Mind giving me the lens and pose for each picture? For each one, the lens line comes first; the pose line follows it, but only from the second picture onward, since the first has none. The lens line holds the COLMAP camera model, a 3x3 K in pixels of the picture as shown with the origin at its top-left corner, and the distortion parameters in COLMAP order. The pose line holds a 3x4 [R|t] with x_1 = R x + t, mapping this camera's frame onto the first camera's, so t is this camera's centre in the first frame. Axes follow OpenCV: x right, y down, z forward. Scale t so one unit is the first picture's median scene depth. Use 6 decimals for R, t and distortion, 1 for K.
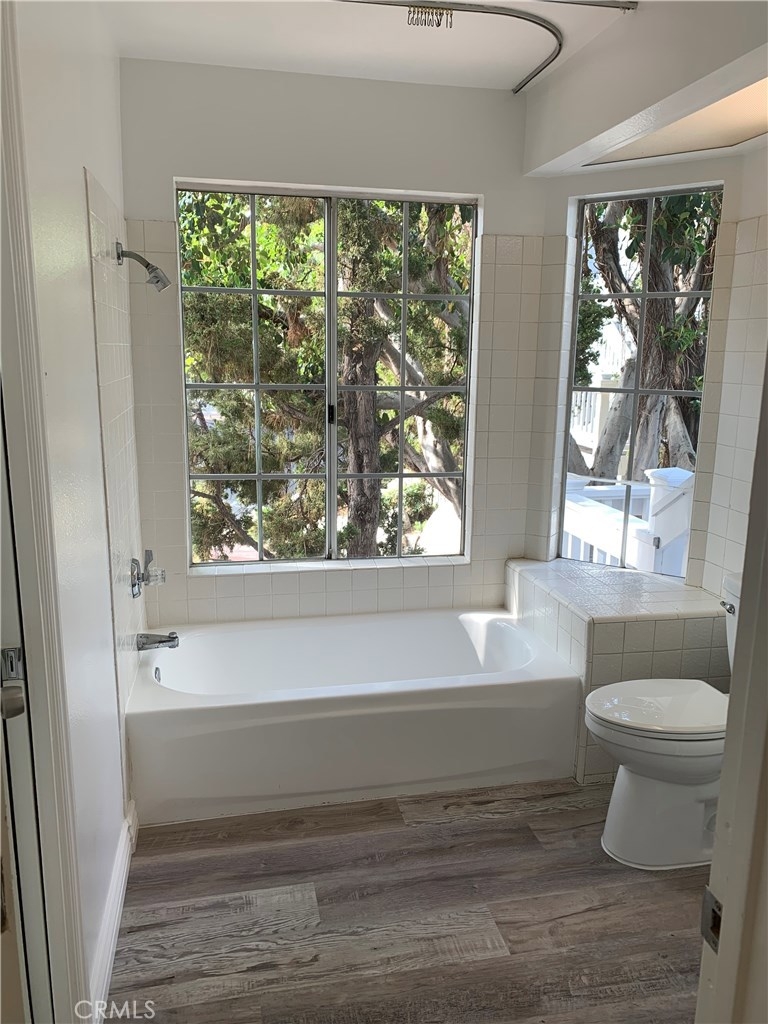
lens RADIAL K [[786.3, 0, 384.0], [0, 786.3, 512.0], [0, 0, 1]] dist [0.028139, 0.000862]
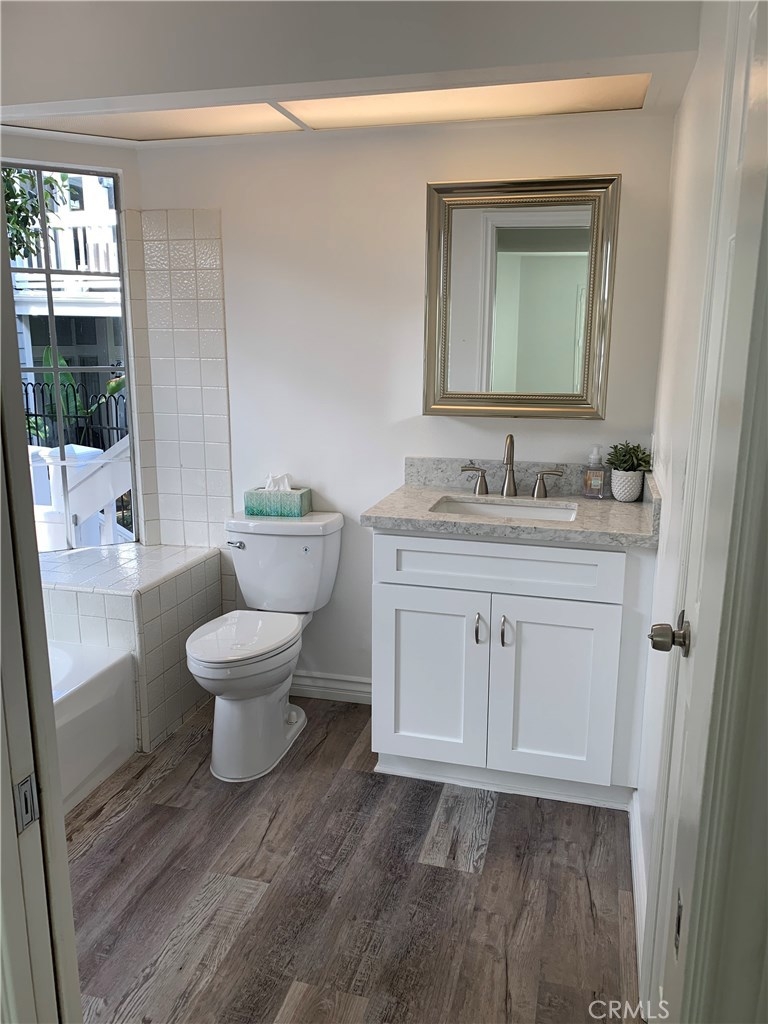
lens RADIAL K [[785.9, 0, 384.0], [0, 785.9, 512.0], [0, 0, 1]] dist [0.045827, 0.005144]
pose [[0.473802, -0.200908, 0.857407, -0.505485], [0.185212, 0.974585, 0.126017, -0.039165], [-0.860934, 0.099095, 0.498971, 0.230610]]
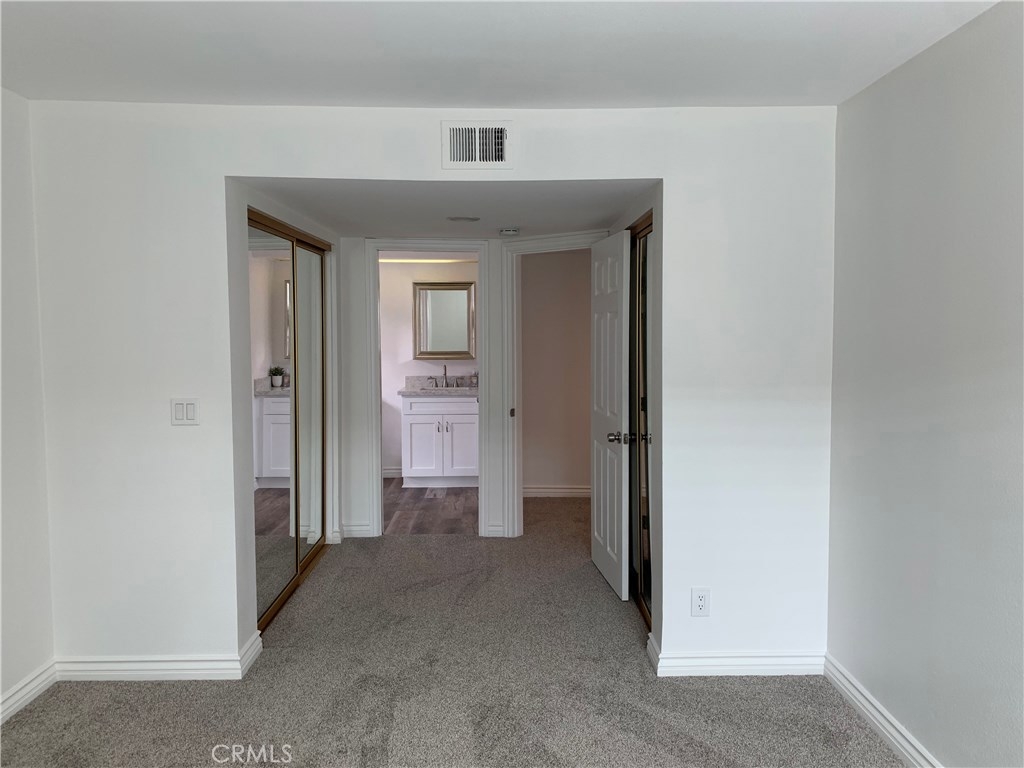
lens RADIAL K [[786.3, 0, 512.0], [0, 786.3, 384.0], [0, 0, 1]] dist [0.028139, 0.000862]
pose [[0.205468, -0.084582, 0.975002, -2.376916], [0.202336, 0.978405, 0.042238, 0.017275], [-0.957519, 0.188599, 0.218145, -0.285787]]
